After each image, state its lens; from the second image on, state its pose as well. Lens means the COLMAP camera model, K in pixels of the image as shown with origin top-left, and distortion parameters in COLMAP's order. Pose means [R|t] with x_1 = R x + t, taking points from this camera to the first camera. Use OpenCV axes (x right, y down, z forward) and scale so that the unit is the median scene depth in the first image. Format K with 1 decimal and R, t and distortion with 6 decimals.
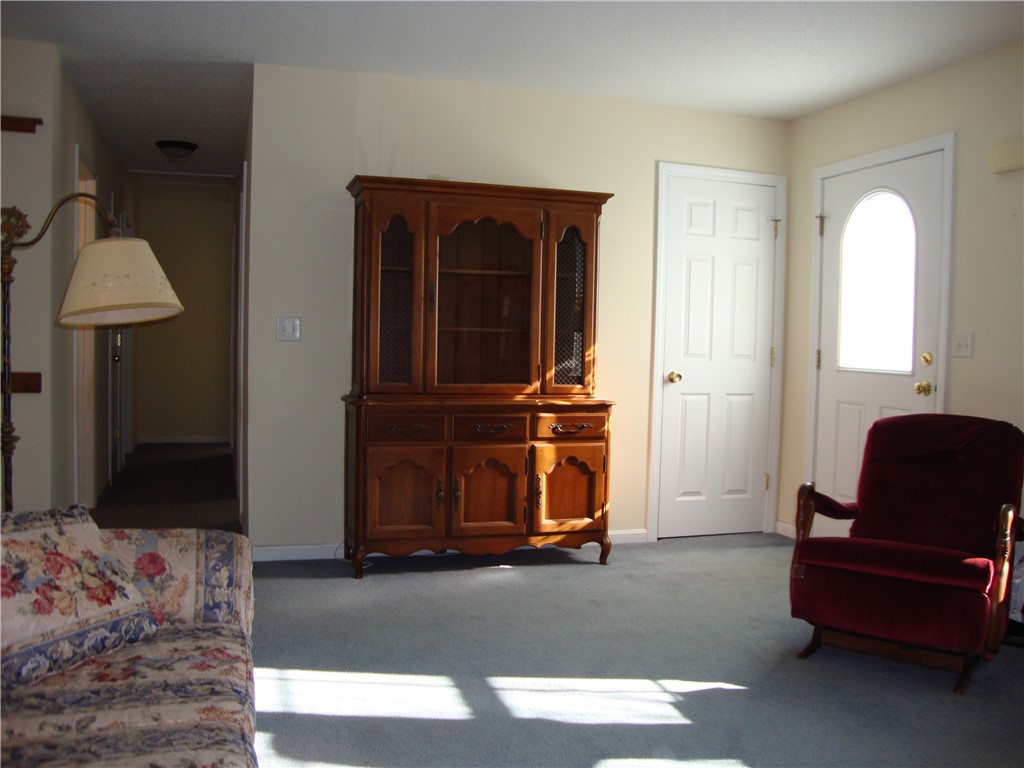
lens RADIAL K [[917.3, 0, 512.4], [0, 917.3, 385.4], [0, 0, 1]] dist [-0.182952, 0.135858]
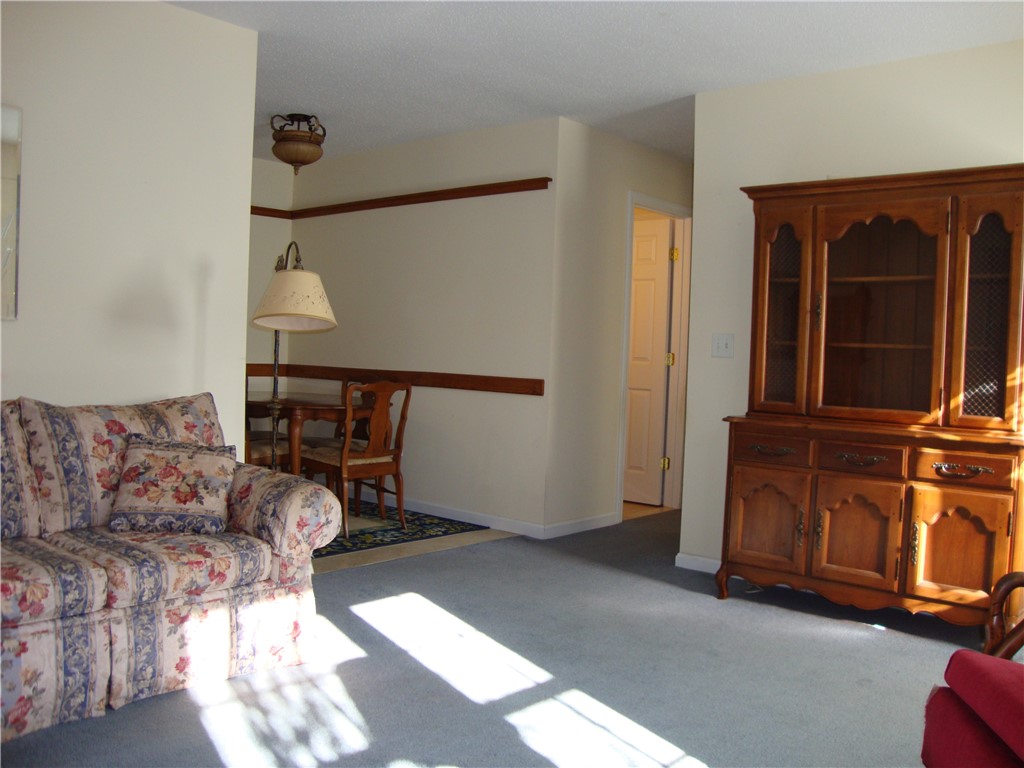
lens RADIAL K [[917.3, 0, 515.7], [0, 917.3, 381.0], [0, 0, 1]] dist [-0.182952, 0.135858]
pose [[0.504104, 0.024854, -0.863285, 0.522954], [-0.063262, 0.997963, -0.008210, 0.000446], [0.861323, 0.058751, 0.504650, 0.289114]]
